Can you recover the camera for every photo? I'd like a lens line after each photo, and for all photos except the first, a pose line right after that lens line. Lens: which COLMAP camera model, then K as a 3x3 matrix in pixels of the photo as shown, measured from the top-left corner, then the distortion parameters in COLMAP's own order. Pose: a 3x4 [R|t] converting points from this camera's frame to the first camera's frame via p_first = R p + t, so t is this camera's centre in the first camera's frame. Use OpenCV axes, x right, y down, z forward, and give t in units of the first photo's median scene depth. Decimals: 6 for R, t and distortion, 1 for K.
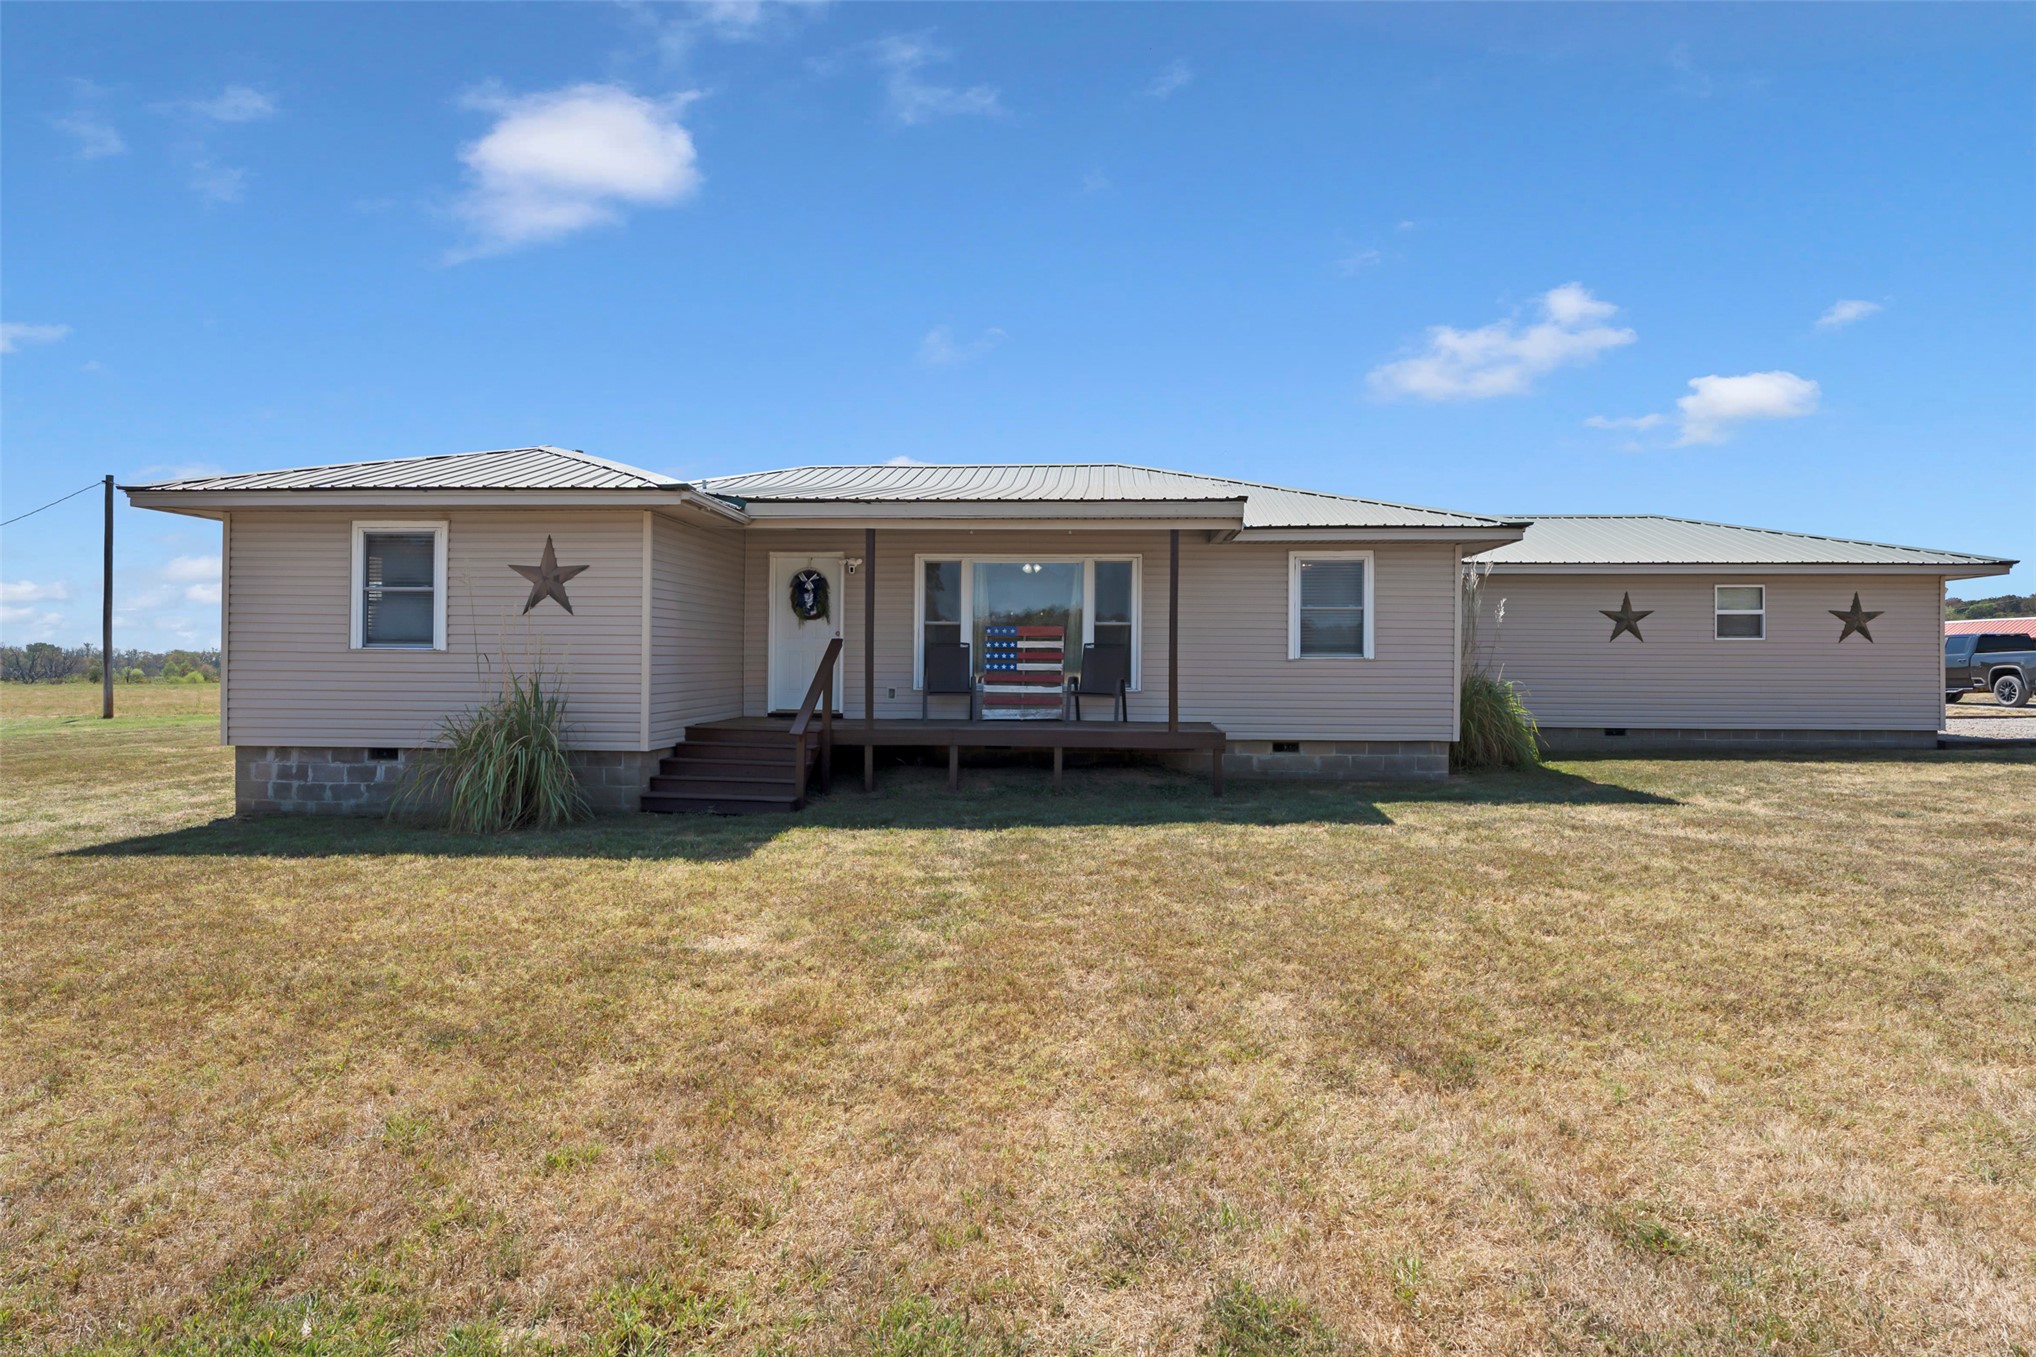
lens RADIAL K [[1087.2, 0, 1014.8], [0, 1087.2, 673.0], [0, 0, 1]] dist [-0.030331, 0.000744]
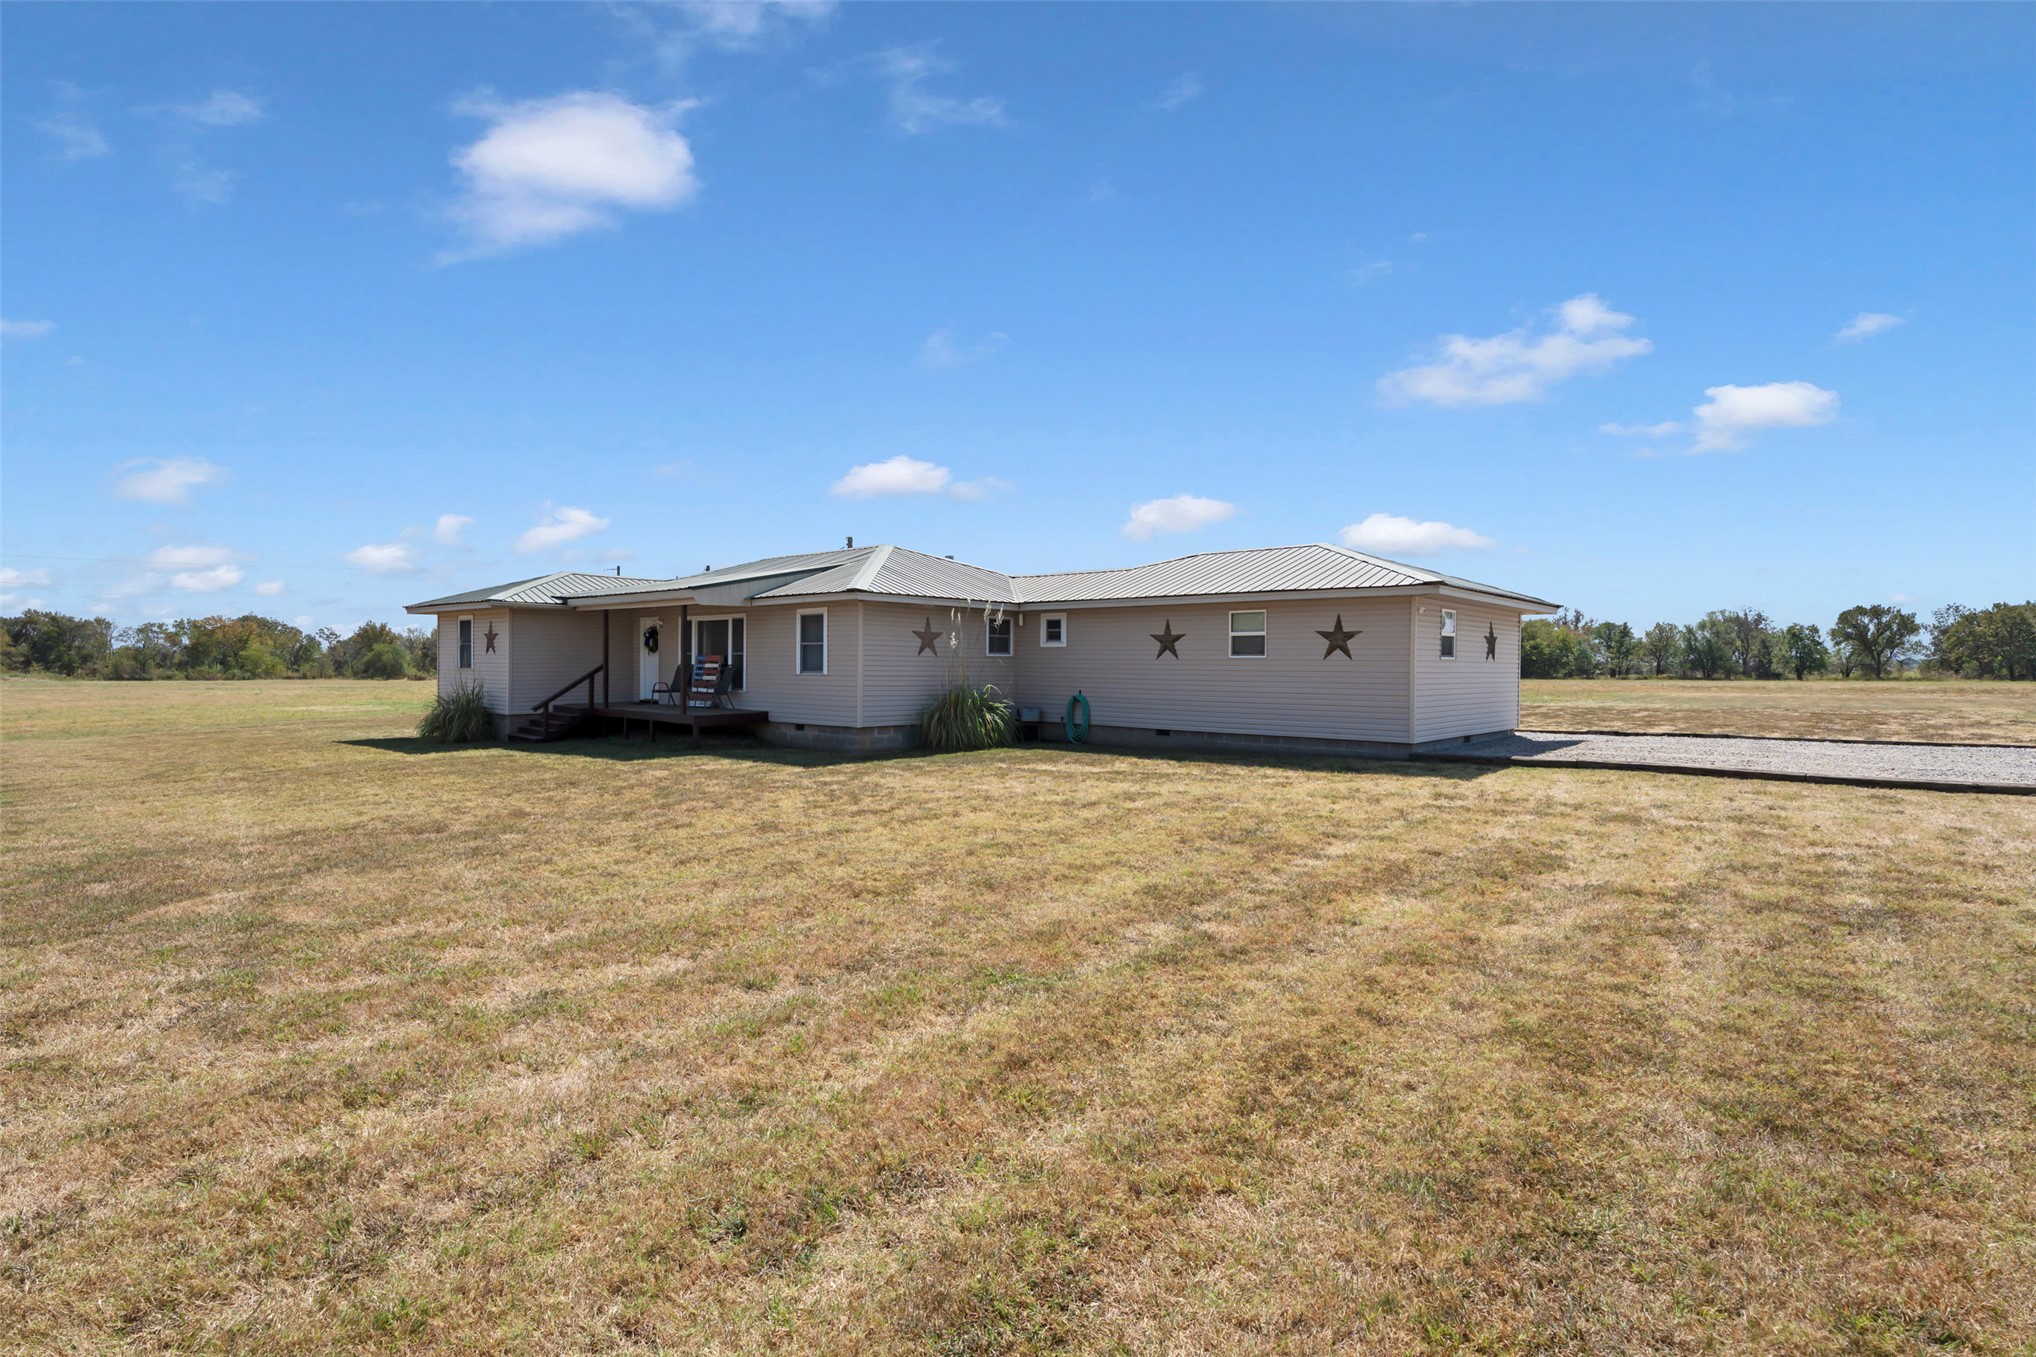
lens RADIAL K [[992.1, 0, 1014.3], [0, 992.1, 680.9], [0, 0, 1]] dist [-0.027046, -0.000126]
pose [[0.802924, 0.008881, -0.596016, 1.401000], [-0.004318, 0.999949, 0.009082, -0.017938], [0.596066, -0.004718, 0.802921, -0.023586]]
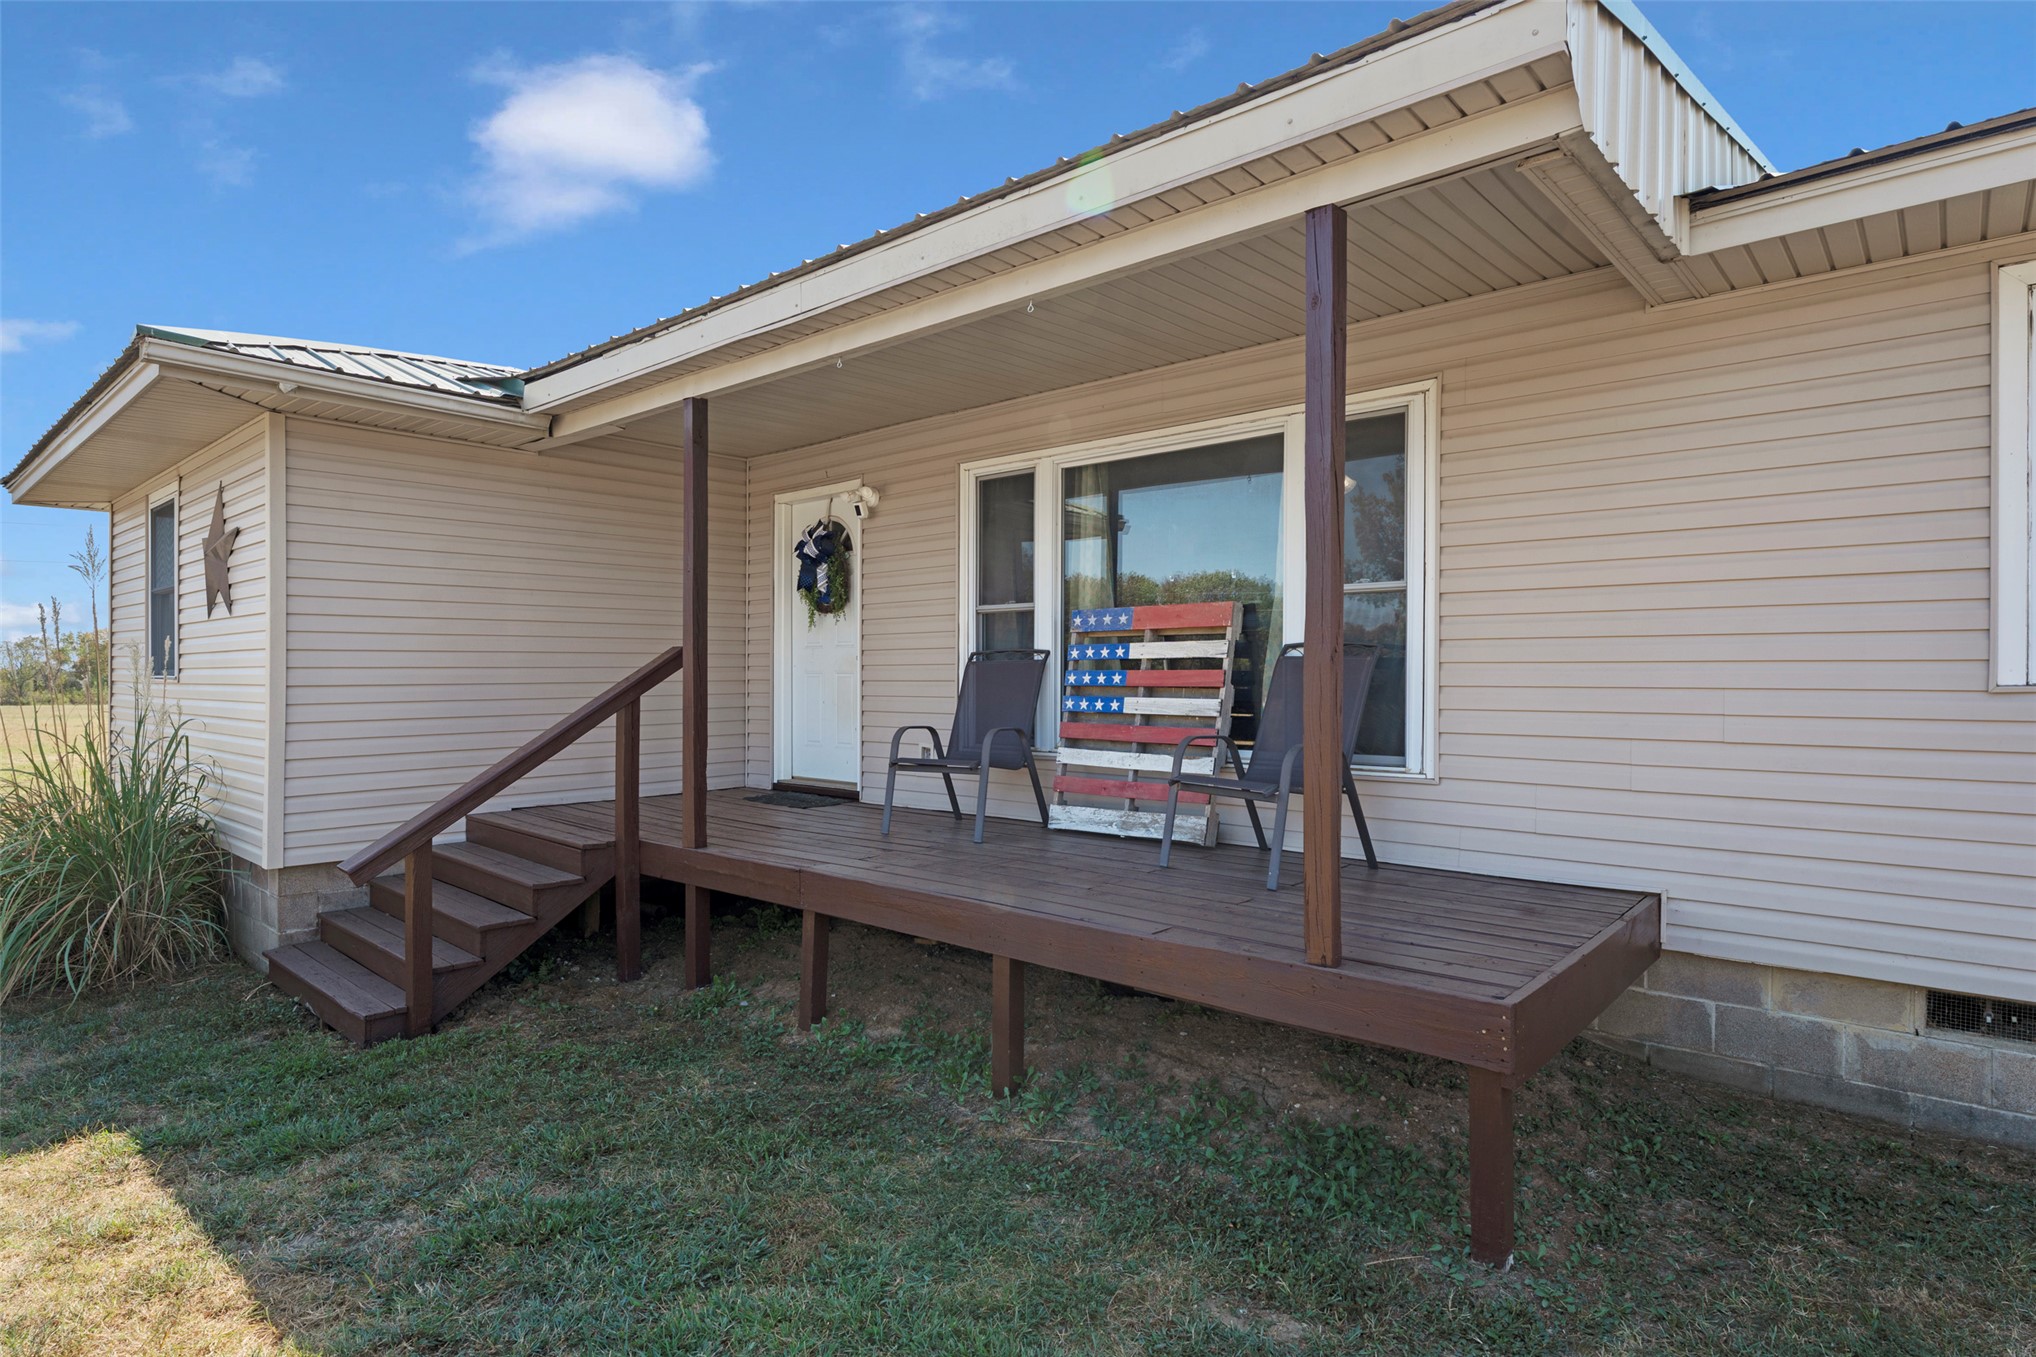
lens RADIAL K [[1087.2, 0, 1015.5], [0, 1087.2, 686.2], [0, 0, 1]] dist [-0.030331, 0.000744]
pose [[0.796530, -0.004344, -0.604583, 0.214137], [0.002894, 0.999990, -0.003372, -0.011426], [0.604592, 0.000936, 0.796535, 0.644584]]
